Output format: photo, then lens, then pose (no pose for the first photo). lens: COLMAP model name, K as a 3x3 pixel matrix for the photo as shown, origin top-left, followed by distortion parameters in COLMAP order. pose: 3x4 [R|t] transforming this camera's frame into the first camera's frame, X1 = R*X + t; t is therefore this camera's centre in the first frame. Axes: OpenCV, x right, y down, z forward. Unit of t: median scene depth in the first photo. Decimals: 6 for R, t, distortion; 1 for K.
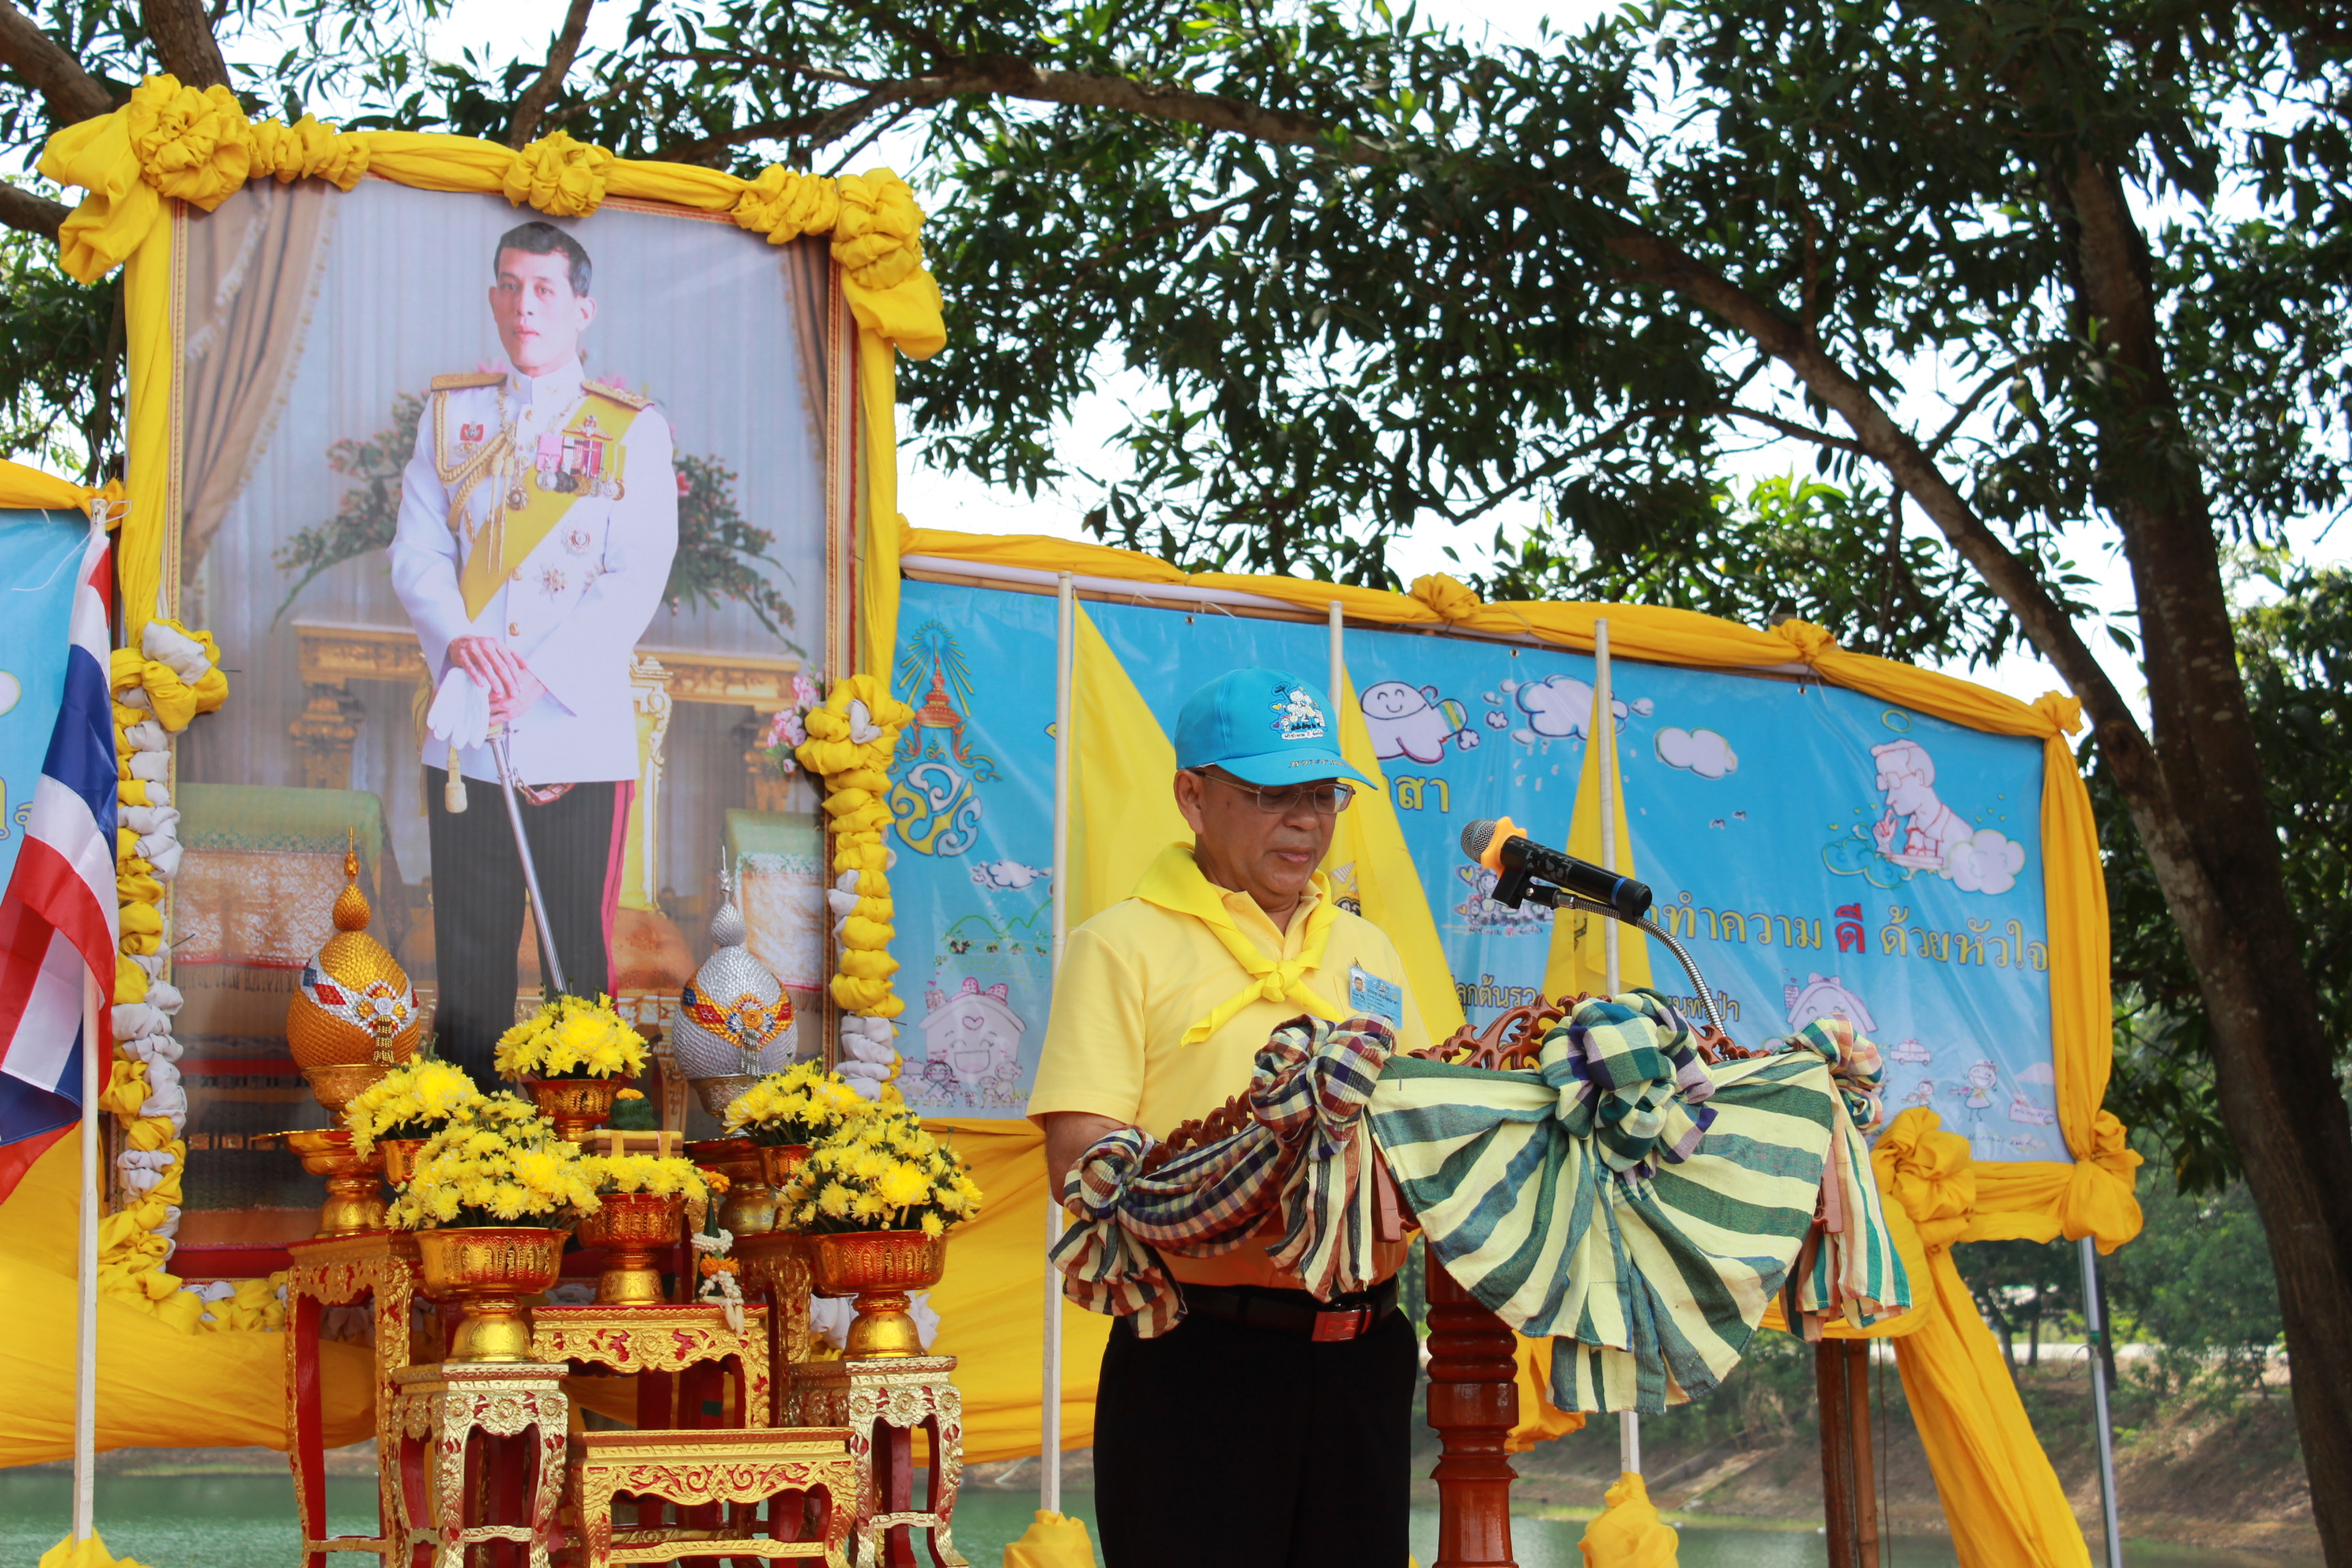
lens RADIAL K [[4299.6, 0, 1177.3], [0, 4299.6, 772.0], [0, 0, 1]] dist [0.076406, 0.000000]
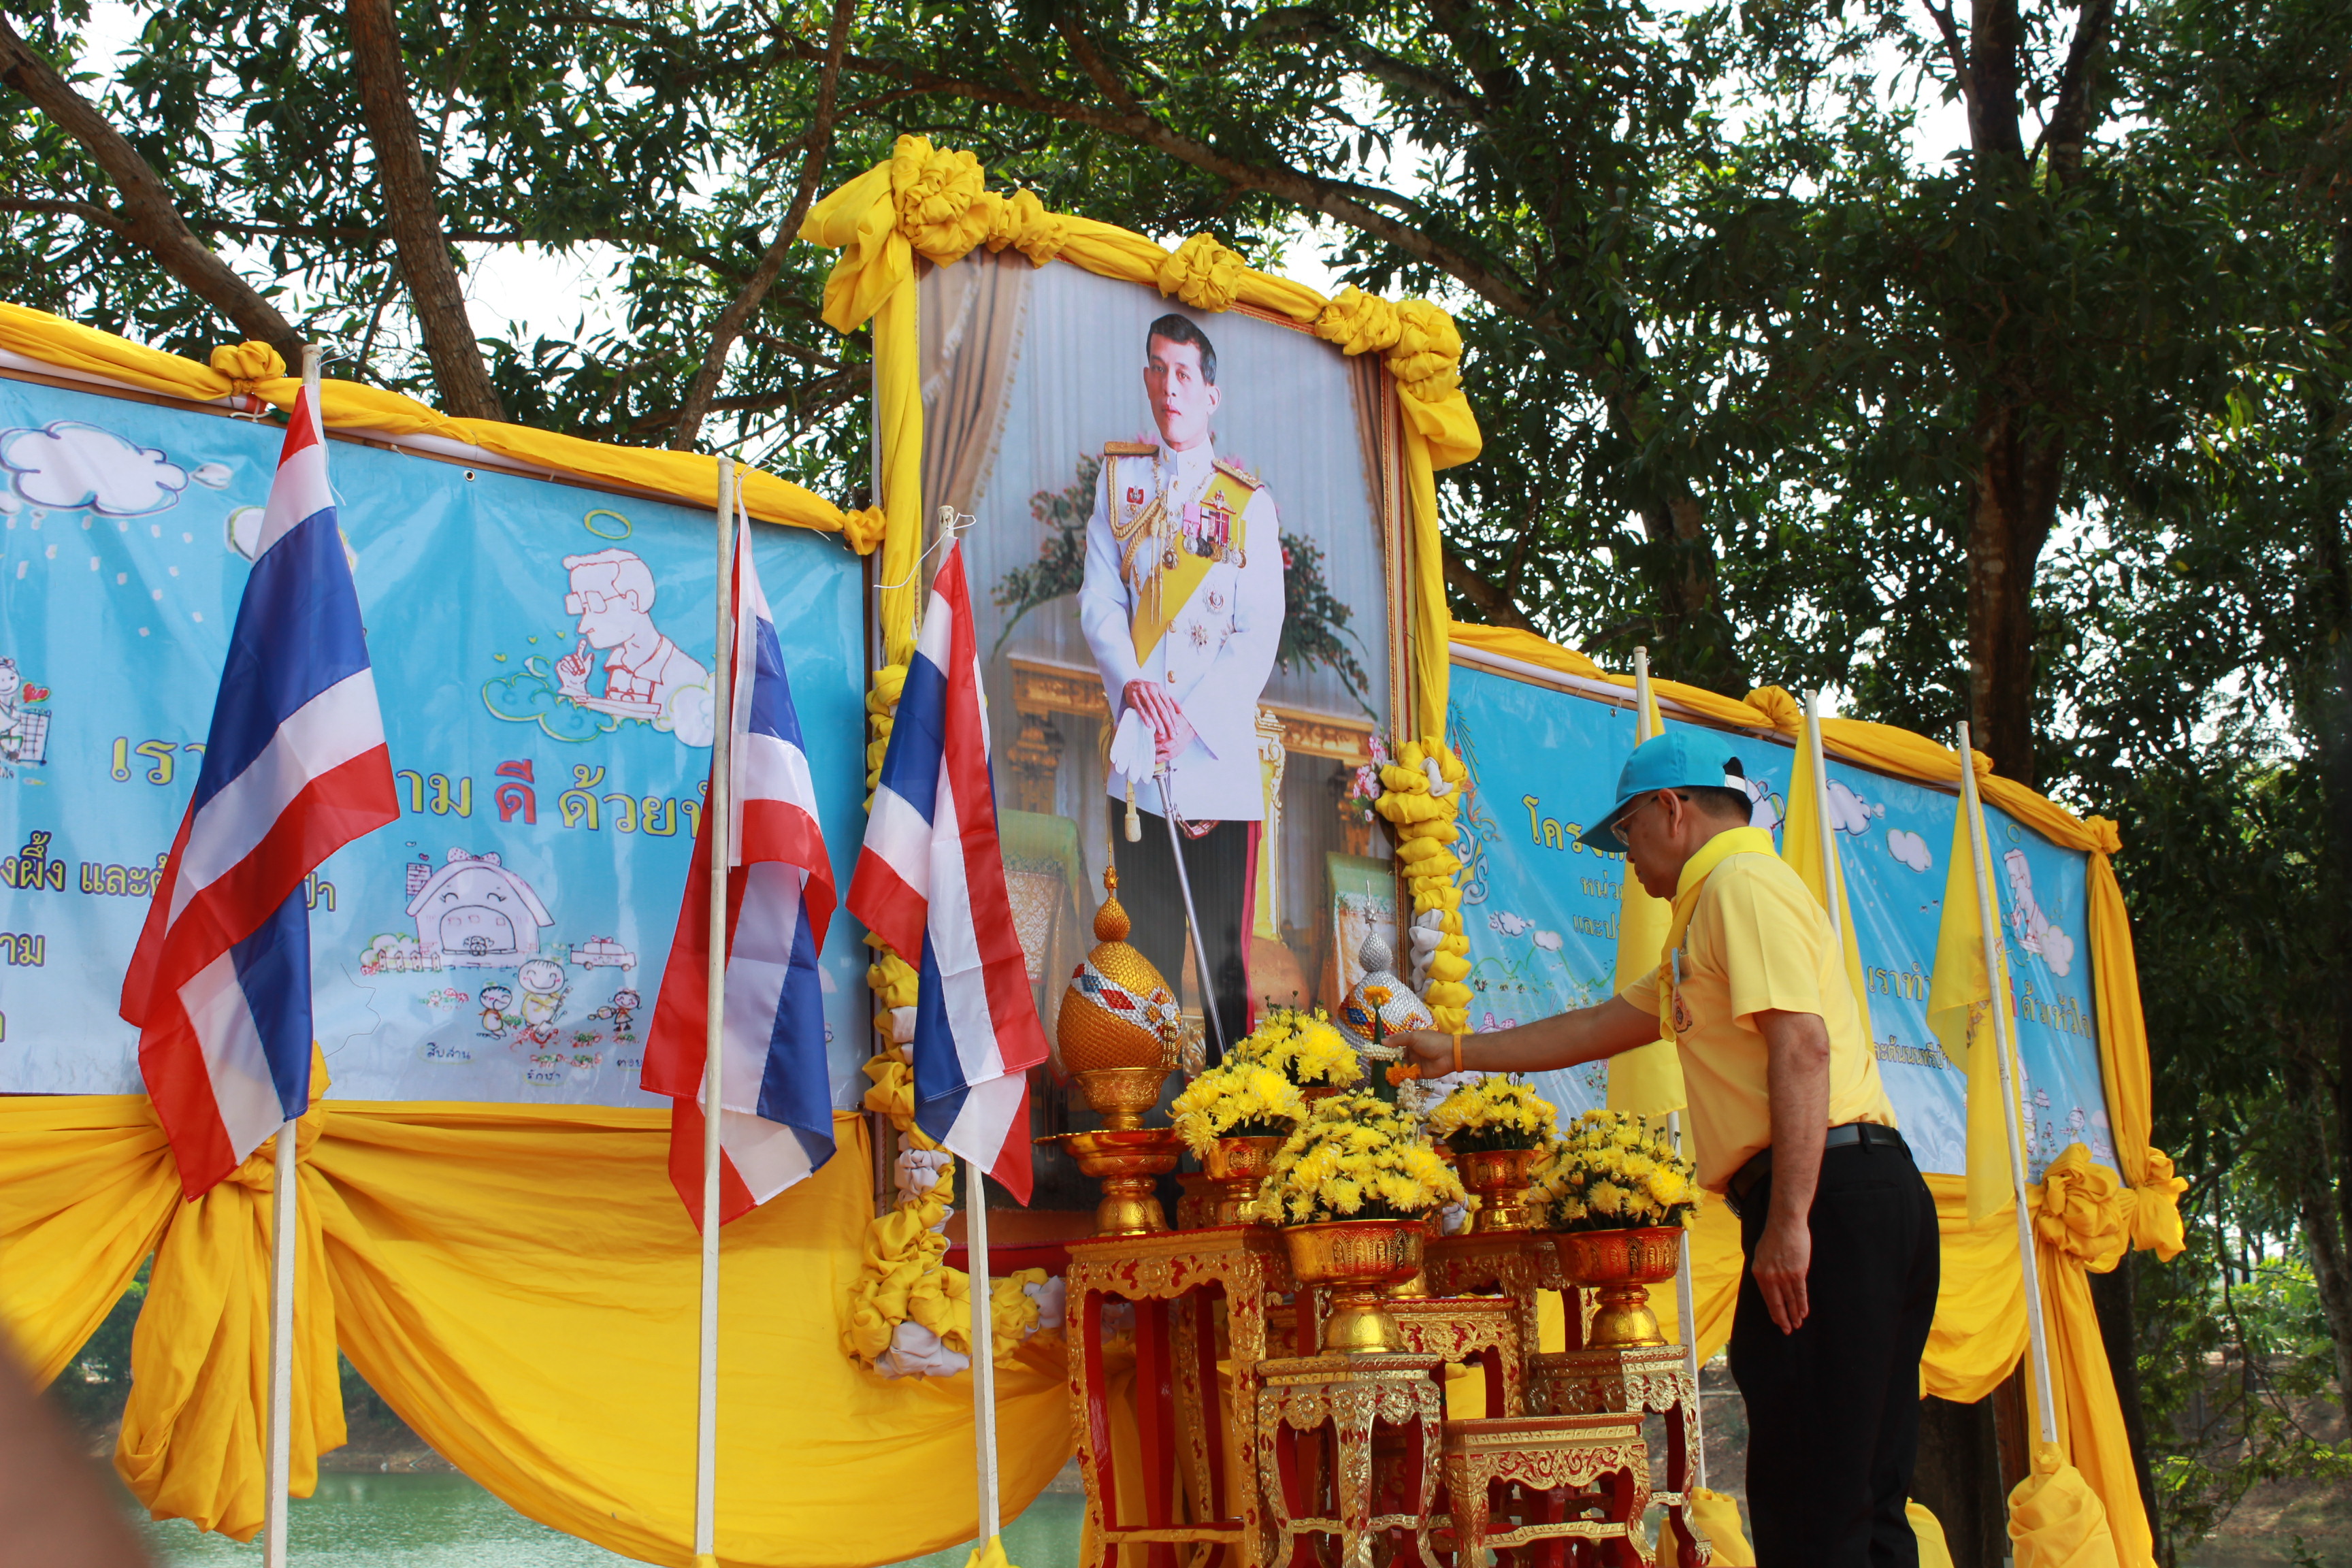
lens RADIAL K [[2852.3, 0, 1174.5], [0, 2852.3, 792.4], [0, 0, 1]] dist [-0.036304, 0.000000]
pose [[0.973787, 0.032831, 0.225081, -0.316151], [-0.018024, 0.997555, -0.067528, 0.044750], [-0.226748, 0.061700, 0.971997, 0.305879]]
